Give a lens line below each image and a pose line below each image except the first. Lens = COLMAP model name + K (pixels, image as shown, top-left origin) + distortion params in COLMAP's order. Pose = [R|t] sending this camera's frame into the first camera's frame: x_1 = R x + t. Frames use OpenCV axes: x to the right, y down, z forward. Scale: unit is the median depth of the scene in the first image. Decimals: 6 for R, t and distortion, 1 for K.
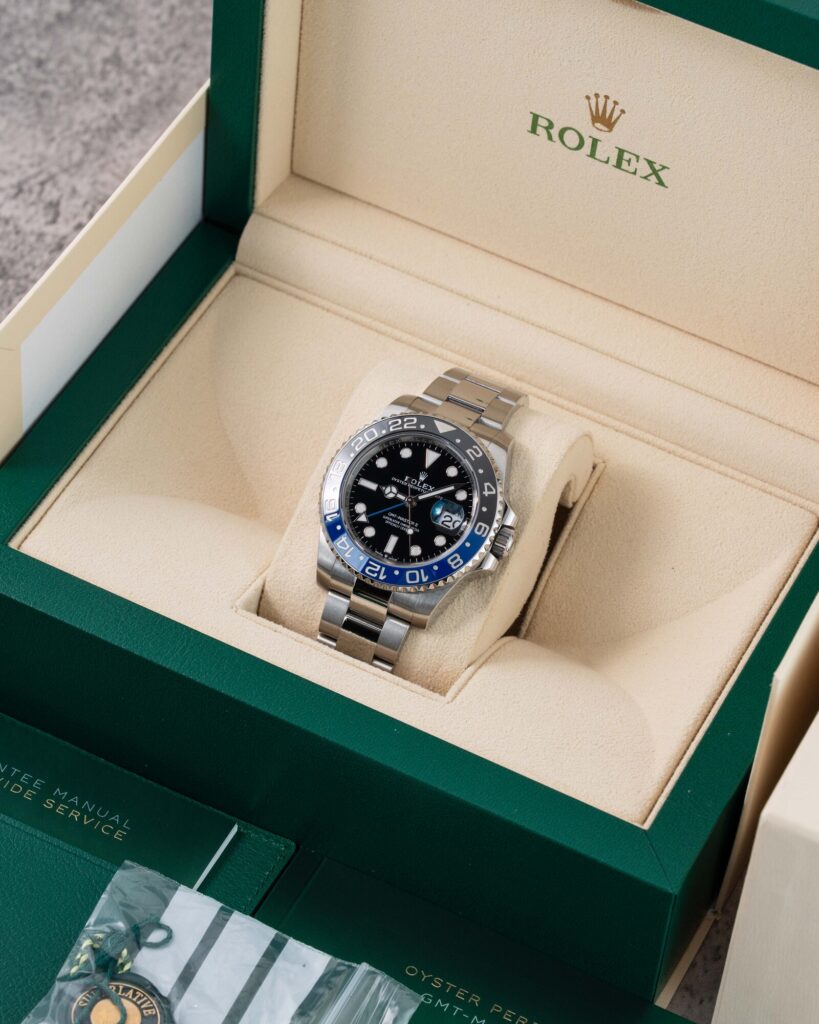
lens RADIAL K [[4616.8, 0, 409.5], [0, 4616.8, 512.0], [0, 0, 1]] dist [-0.132497, -1.444059]
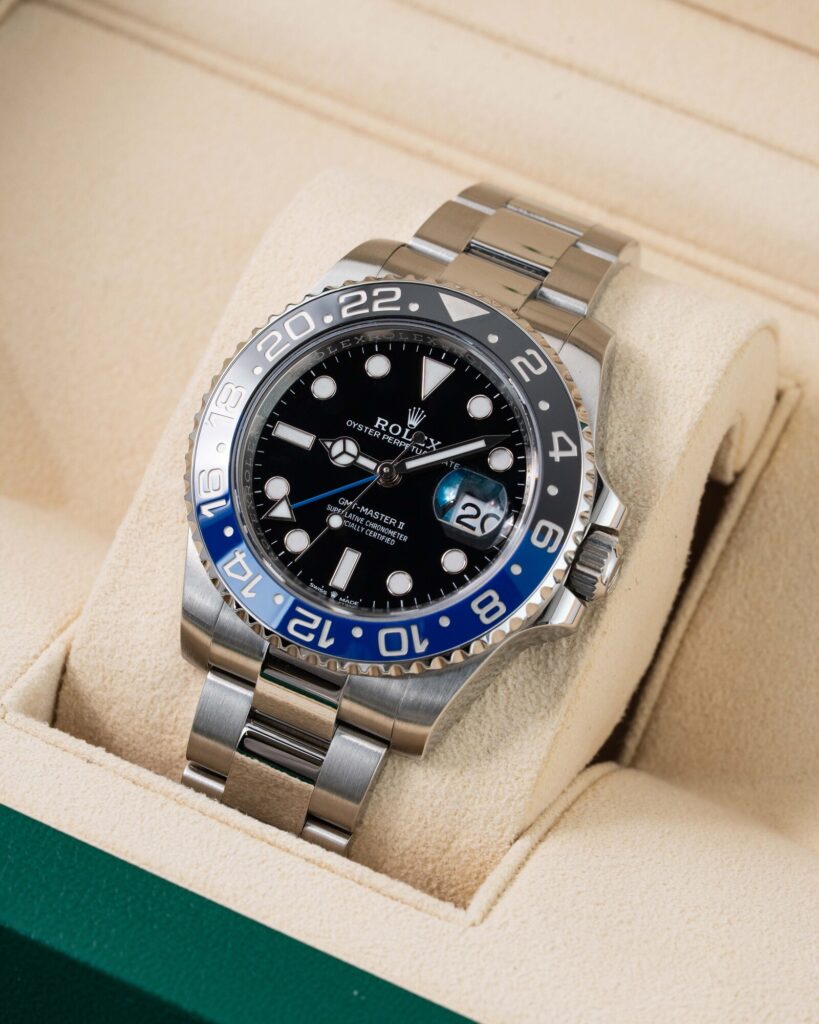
lens RADIAL K [[4616.8, 0, 409.5], [0, 4616.8, 512.0], [0, 0, 1]] dist [-0.132497, -1.444059]
pose [[0.999959, -0.002295, 0.008743, -0.001619], [0.002167, 0.999890, 0.014687, -0.005108], [-0.008775, -0.014667, 0.999854, 0.547681]]
